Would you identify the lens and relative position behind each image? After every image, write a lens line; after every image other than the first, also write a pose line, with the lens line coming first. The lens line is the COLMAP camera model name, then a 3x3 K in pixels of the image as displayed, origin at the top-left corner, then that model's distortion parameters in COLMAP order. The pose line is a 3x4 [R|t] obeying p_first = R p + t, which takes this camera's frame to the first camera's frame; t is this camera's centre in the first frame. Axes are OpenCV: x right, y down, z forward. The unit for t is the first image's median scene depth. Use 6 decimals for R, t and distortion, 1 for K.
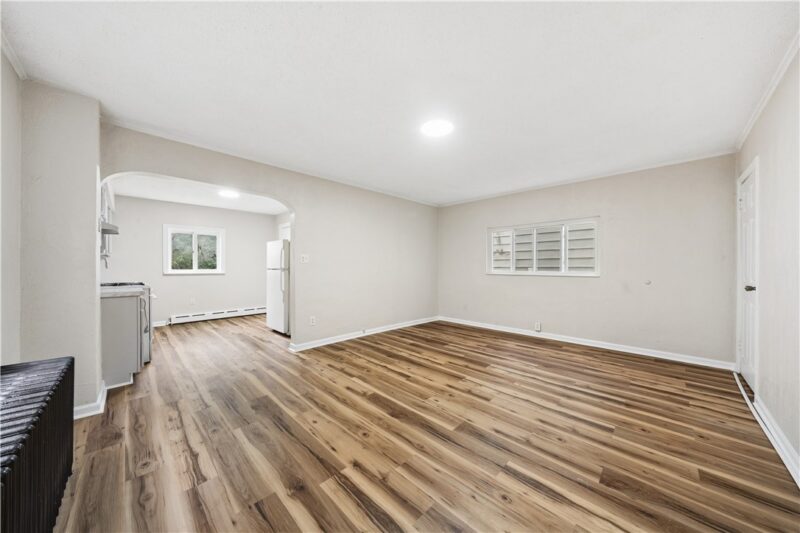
lens RADIAL K [[270.4, 0, 398.8], [0, 270.4, 266.0], [0, 0, 1]] dist [-0.008996, -0.000067]
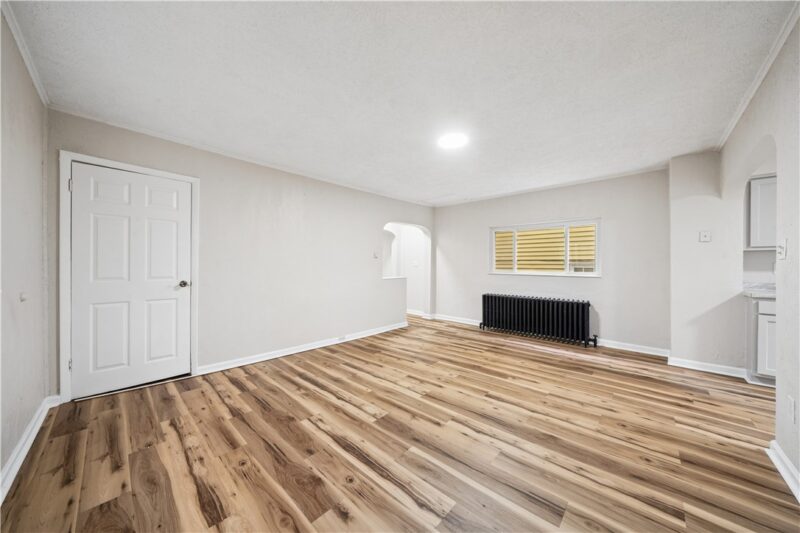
lens RADIAL K [[270.4, 0, 398.8], [0, 270.4, 266.0], [0, 0, 1]] dist [-0.008996, -0.000067]
pose [[-0.999641, -0.005494, -0.026239, 0.324299], [-0.005388, 0.999977, -0.004111, 0.003651], [0.026261, -0.003968, -0.999647, 1.753809]]
